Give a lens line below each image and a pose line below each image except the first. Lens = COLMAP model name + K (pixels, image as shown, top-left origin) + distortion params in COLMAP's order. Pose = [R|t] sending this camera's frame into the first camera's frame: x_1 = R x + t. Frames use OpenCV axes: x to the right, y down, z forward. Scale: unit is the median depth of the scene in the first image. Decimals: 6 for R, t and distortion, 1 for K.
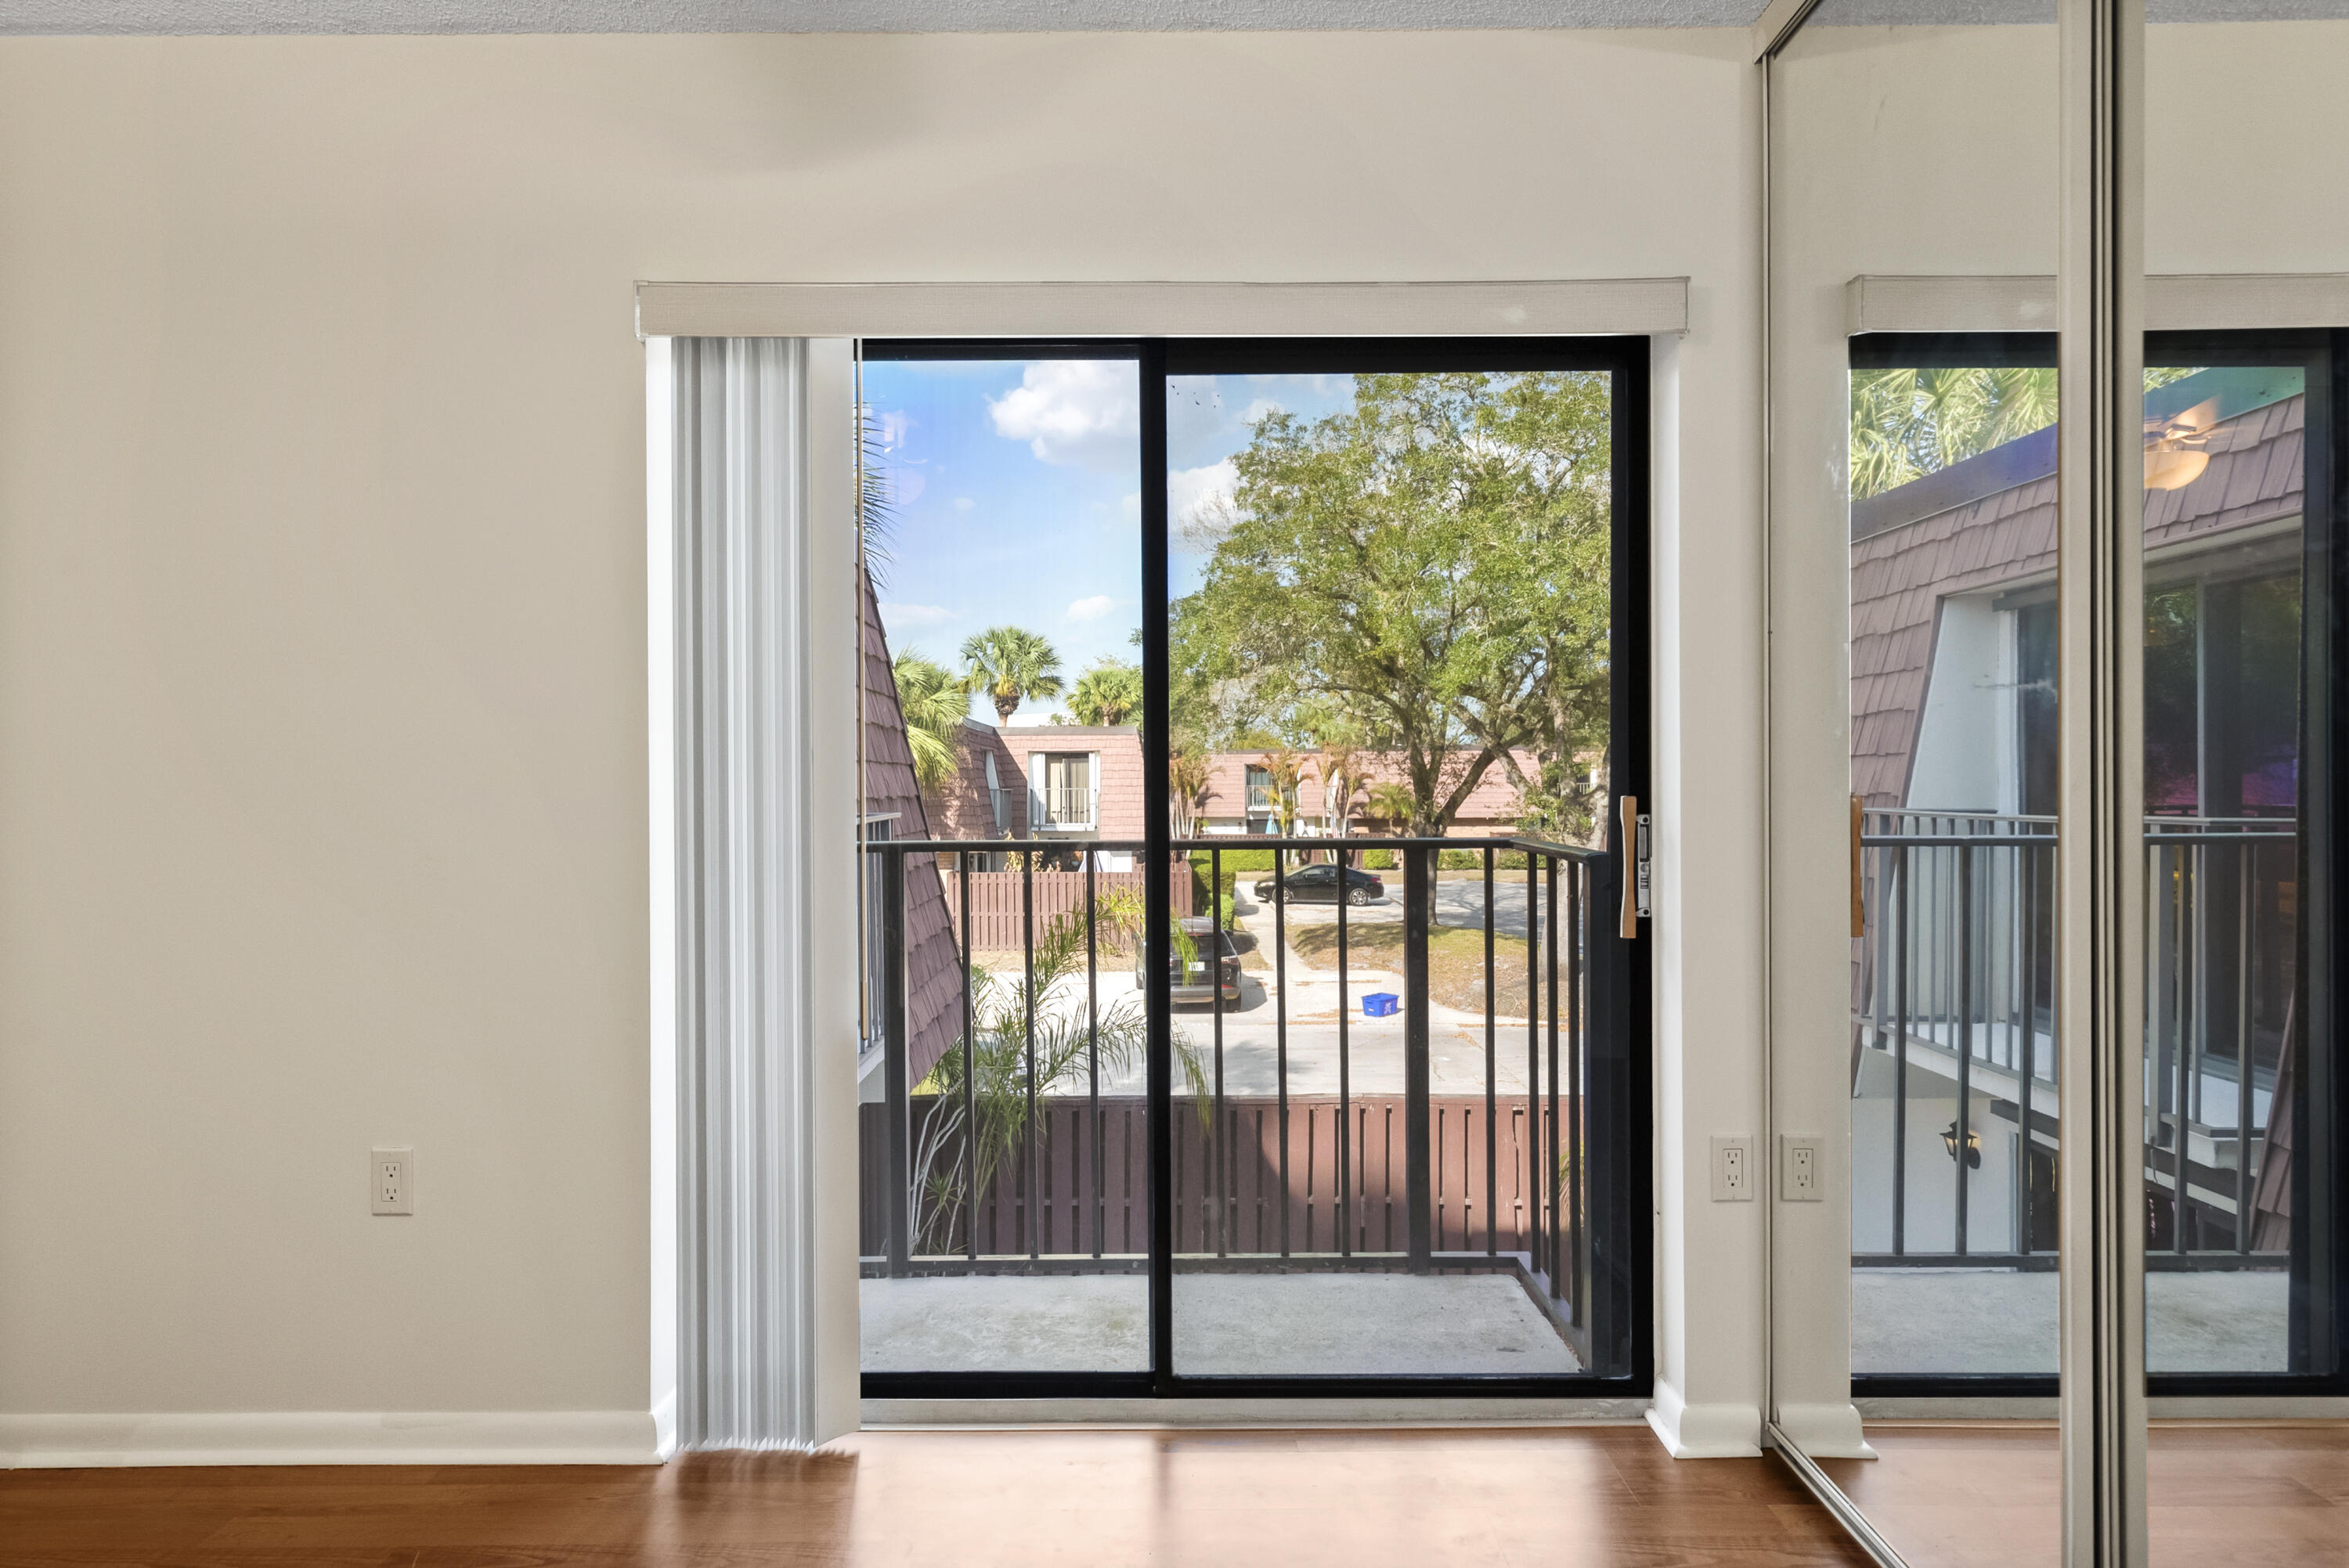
lens RADIAL K [[1461.9, 0, 1174.5], [0, 1461.9, 784.0], [0, 0, 1]] dist [-0.000060, -0.000015]
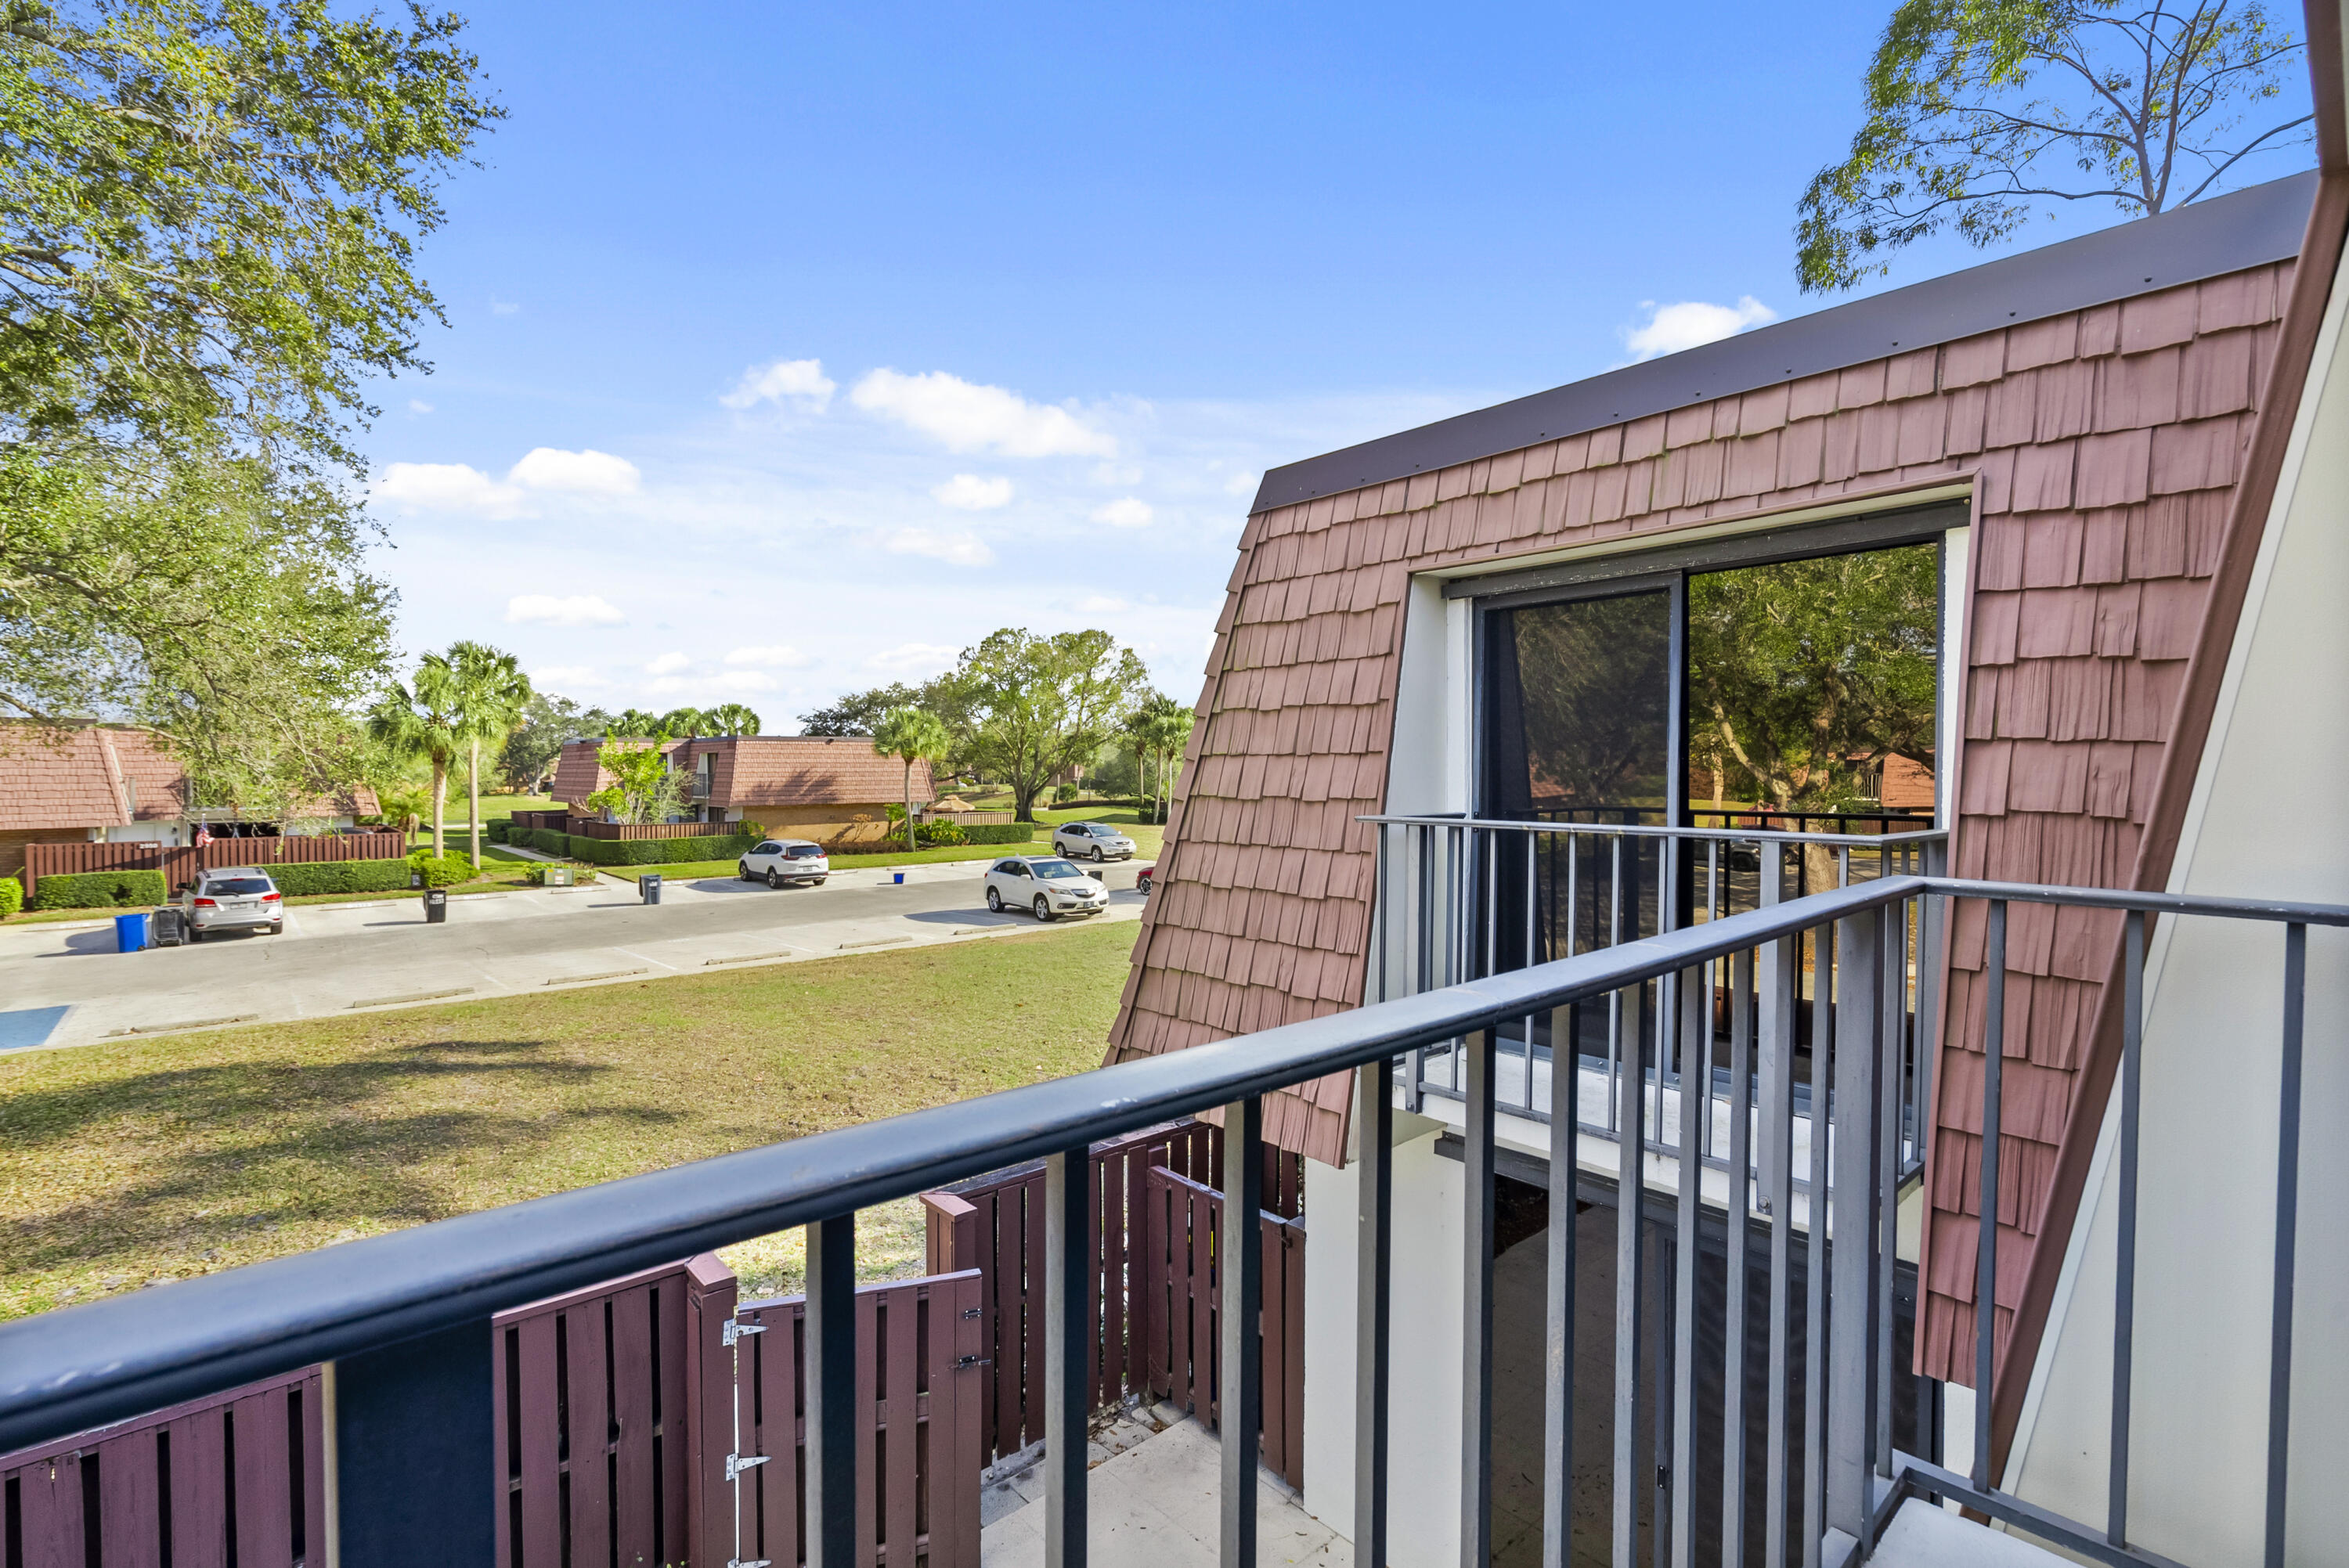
lens RADIAL K [[1075.1, 0, 1174.5], [0, 1075.1, 784.0], [0, 0, 1]] dist [-0.003815, -0.001276]
pose [[0.745409, -0.005662, 0.666584, -0.016194], [0.007802, 0.999970, -0.000231, -0.003149], [-0.666562, 0.005372, 0.745430, 0.665689]]
